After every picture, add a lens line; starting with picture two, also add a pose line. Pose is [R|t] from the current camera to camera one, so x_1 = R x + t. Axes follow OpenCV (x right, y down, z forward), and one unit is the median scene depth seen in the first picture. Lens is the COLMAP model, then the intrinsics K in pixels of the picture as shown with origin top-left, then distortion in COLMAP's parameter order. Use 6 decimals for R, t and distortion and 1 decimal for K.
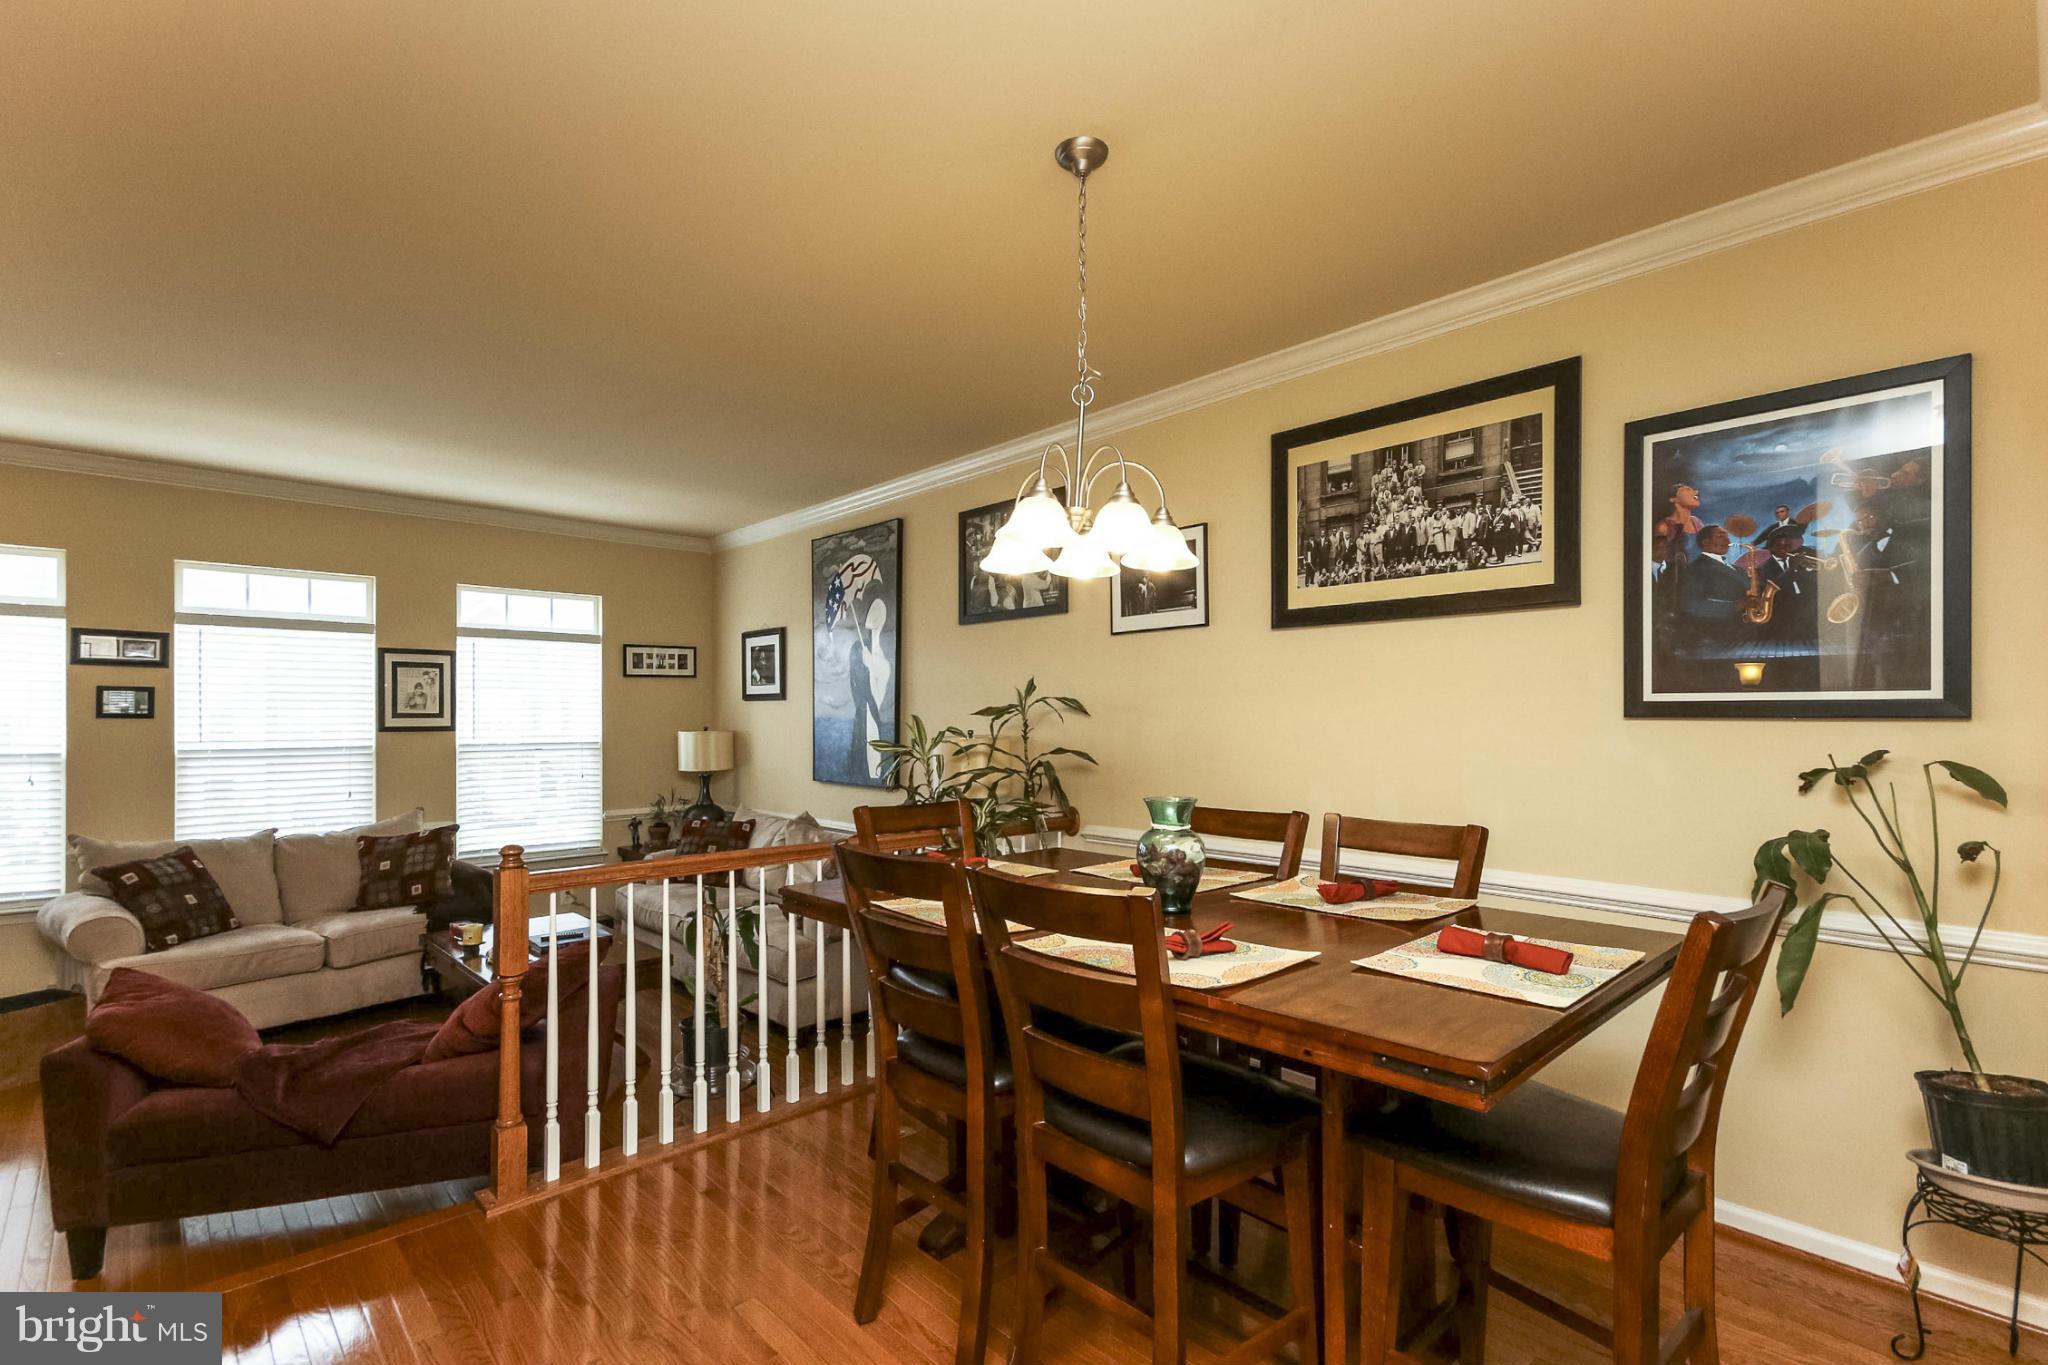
lens RADIAL K [[939.5, 0, 1020.7], [0, 939.5, 705.3], [0, 0, 1]] dist [0.018883, -0.000532]
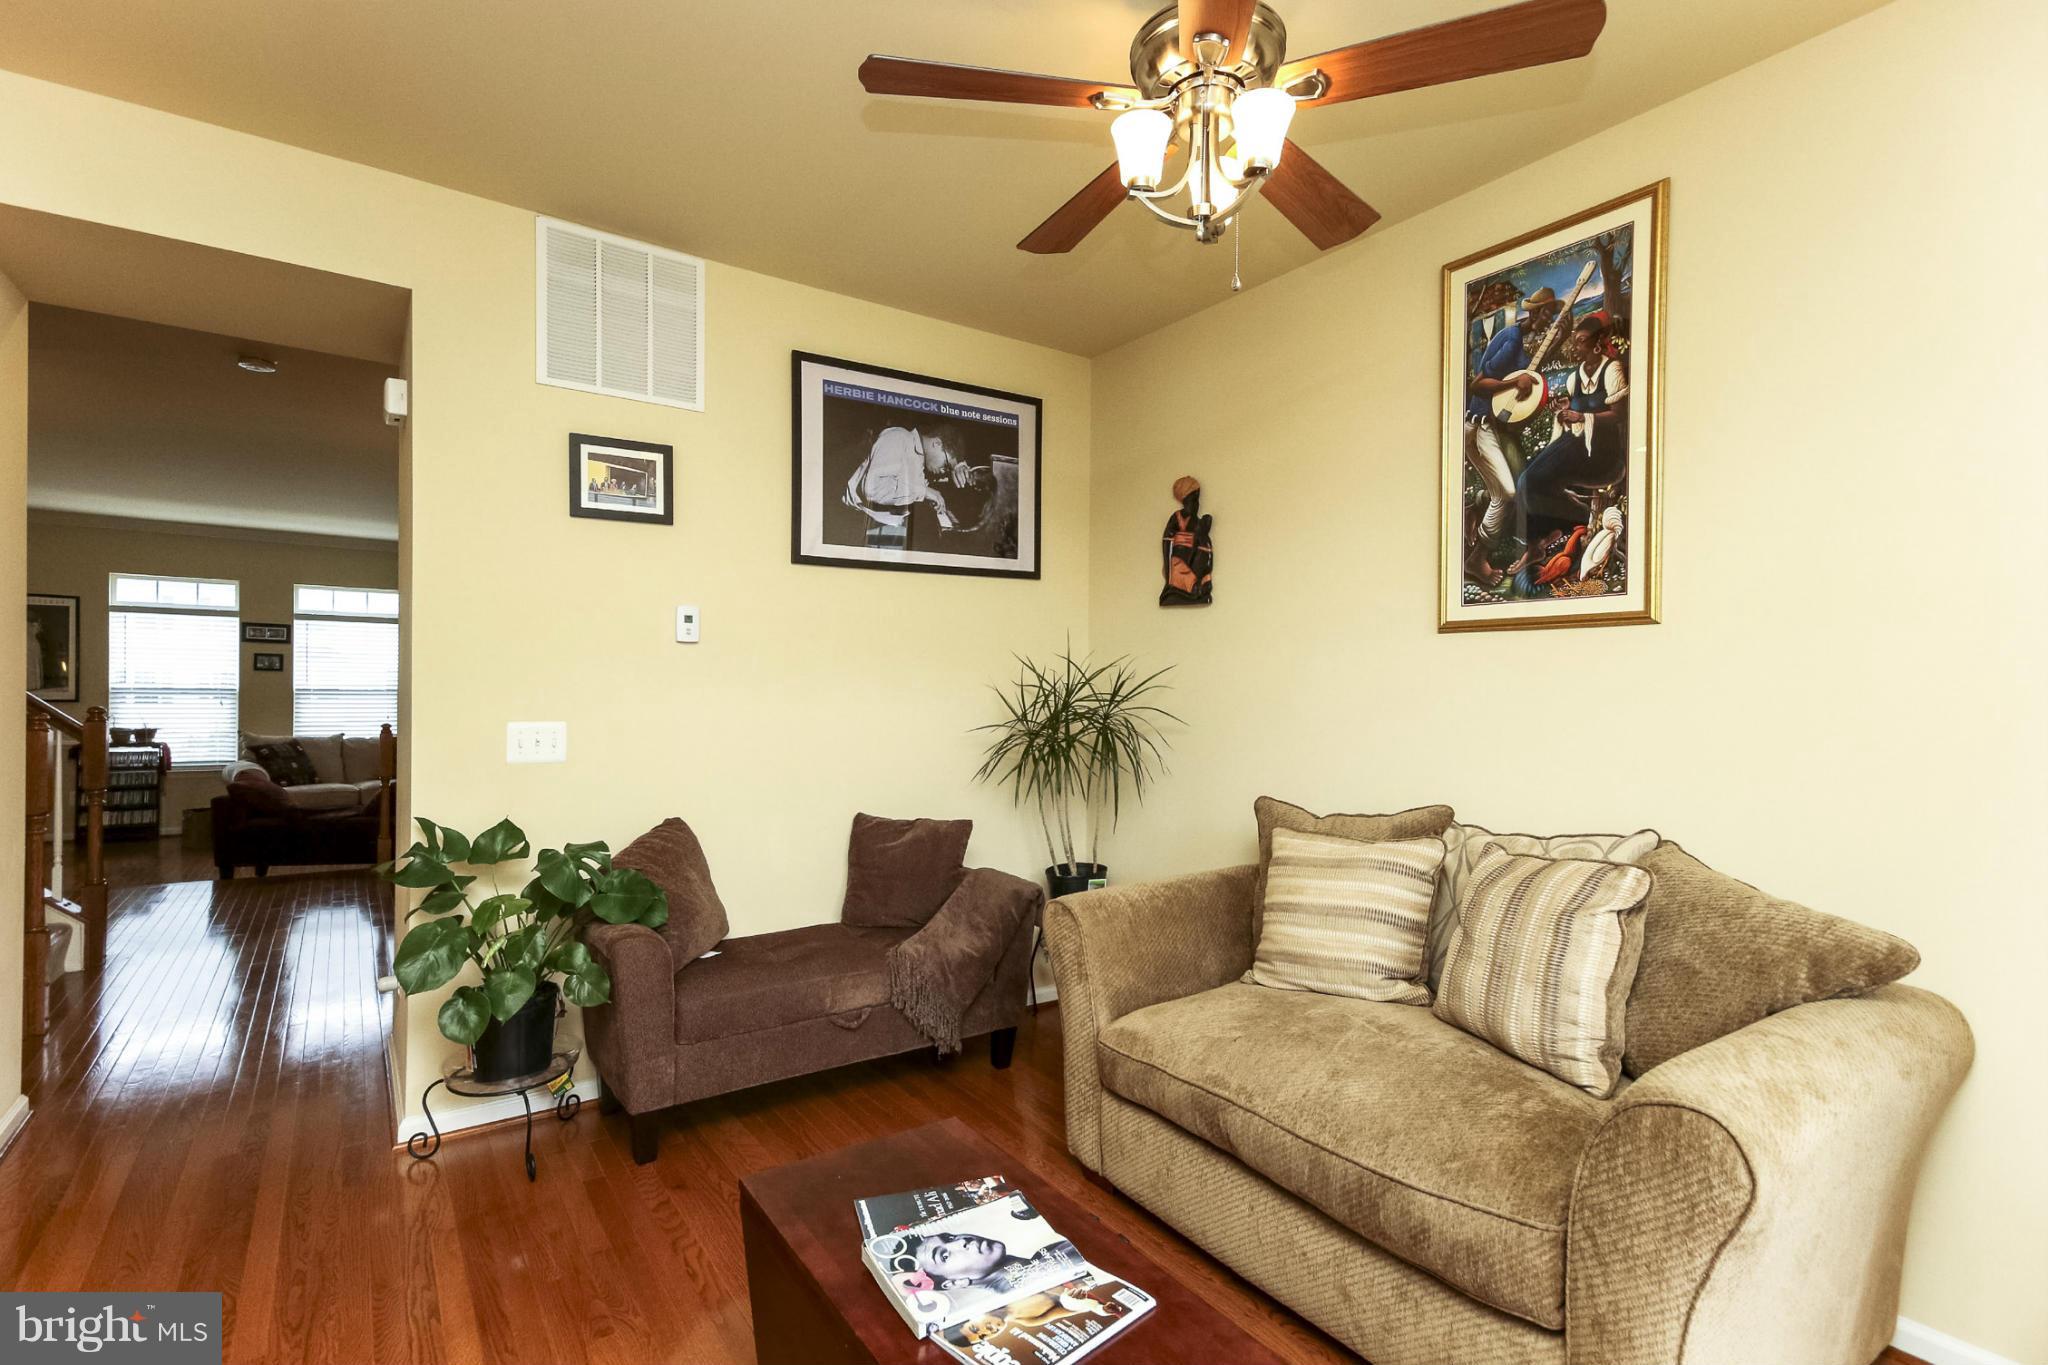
lens RADIAL K [[980.7, 0, 1041.5], [0, 980.7, 690.3], [0, 0, 1]] dist [0.016286, 0.001164]
pose [[0.989938, 0.012352, -0.140962, 0.734729], [-0.011128, 0.999893, 0.009468, 0.014892], [0.141064, -0.007804, 0.989970, -0.620779]]
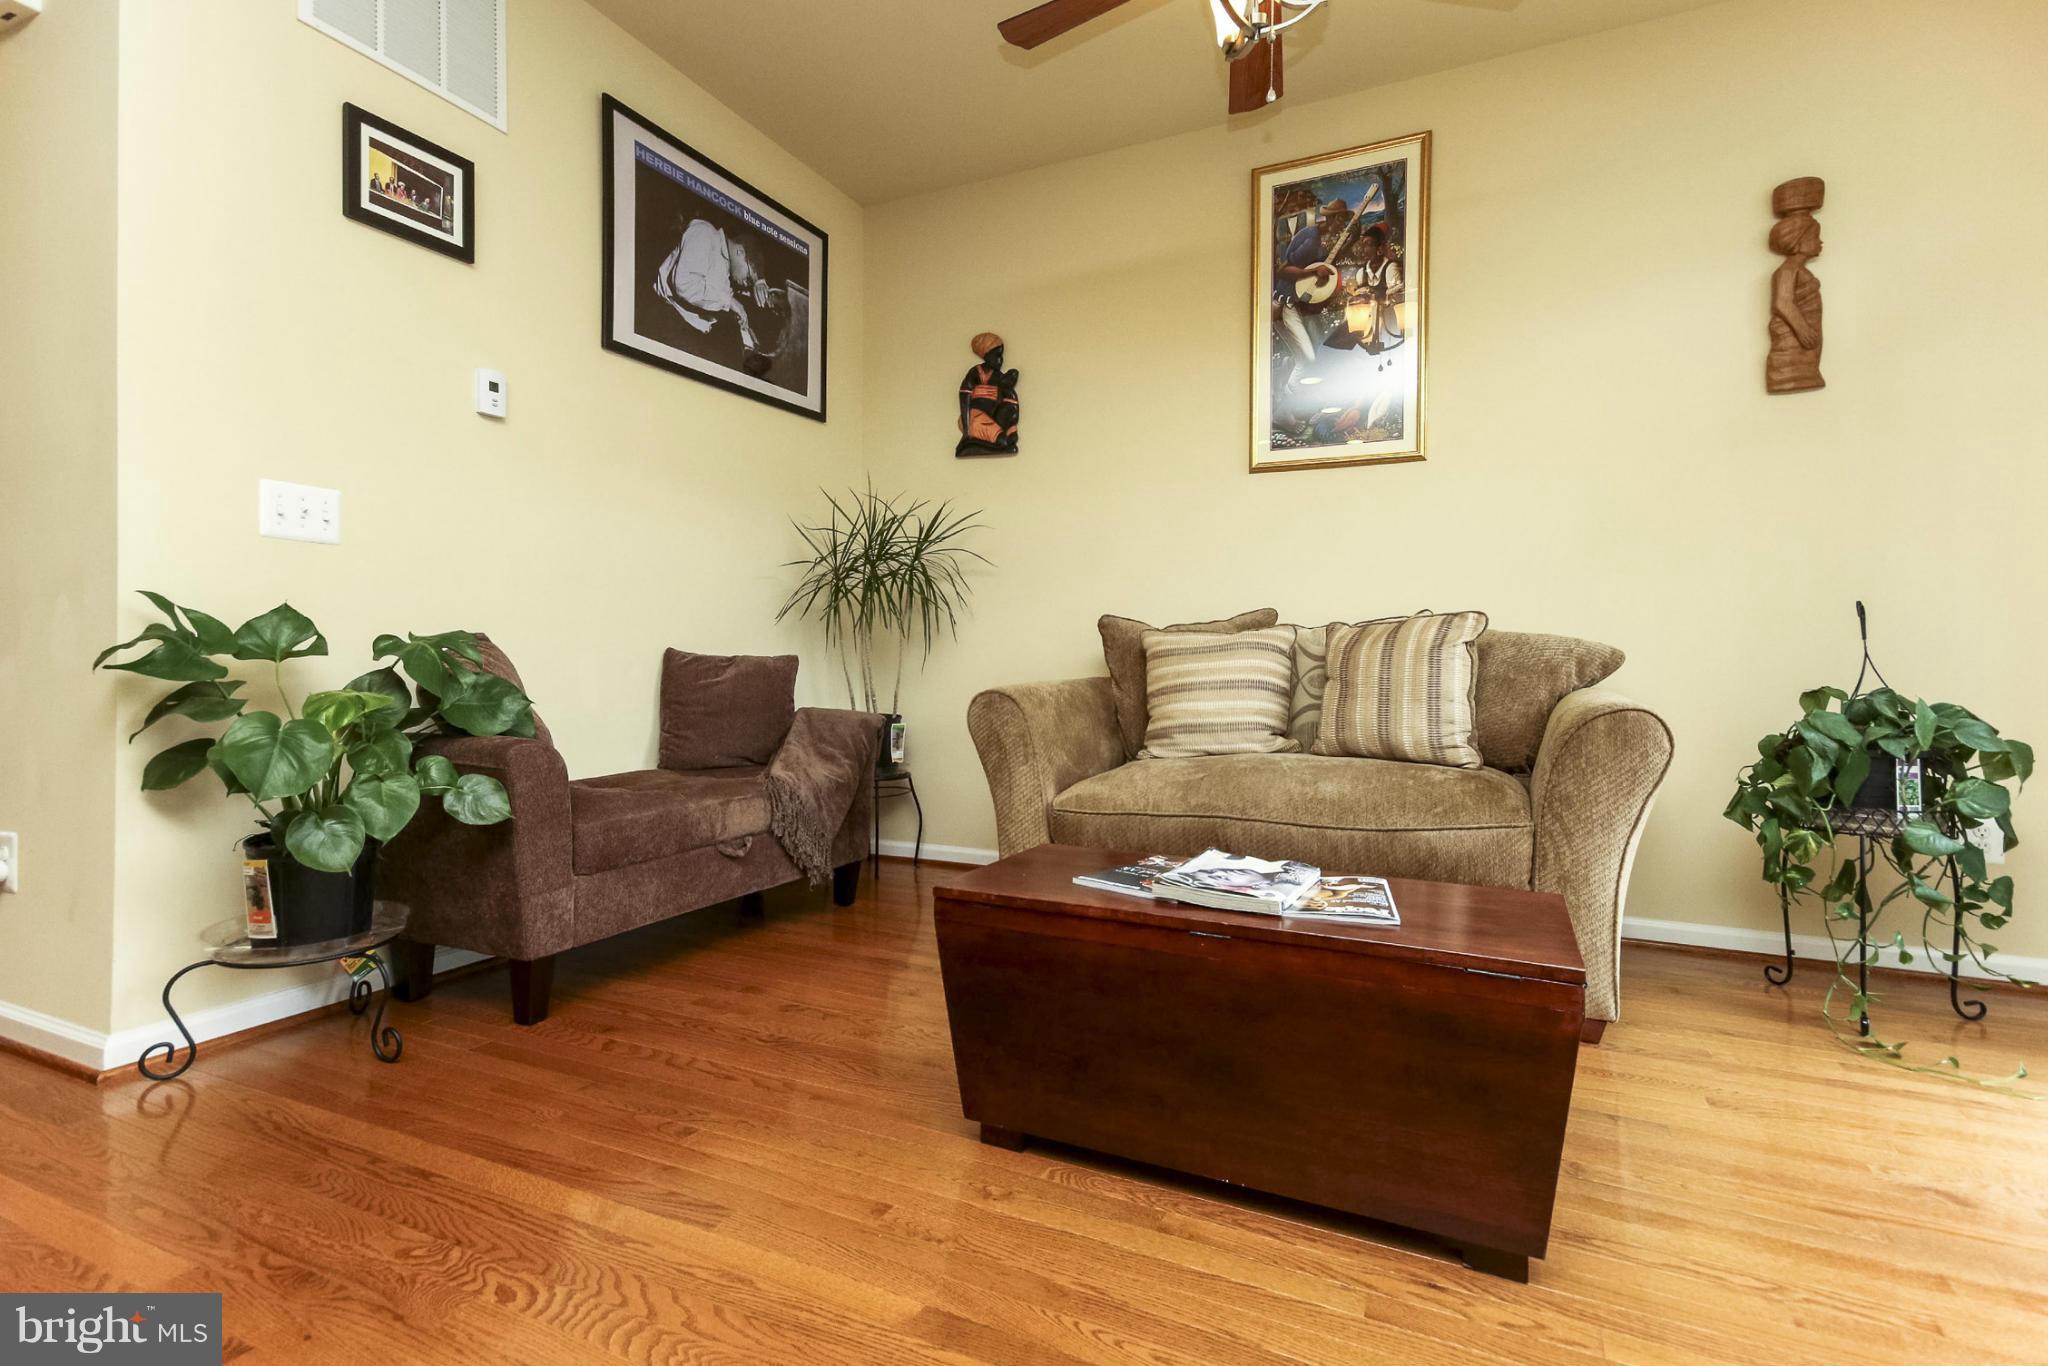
lens RADIAL K [[981.1, 0, 1026.8], [0, 981.1, 677.6], [0, 0, 1]] dist [-0.002287, 0.031330]
pose [[0.926577, 0.006199, 0.376055, 0.486277], [-0.010789, 0.999891, 0.010100, 0.119476], [-0.375951, -0.013415, 0.926542, -0.605807]]
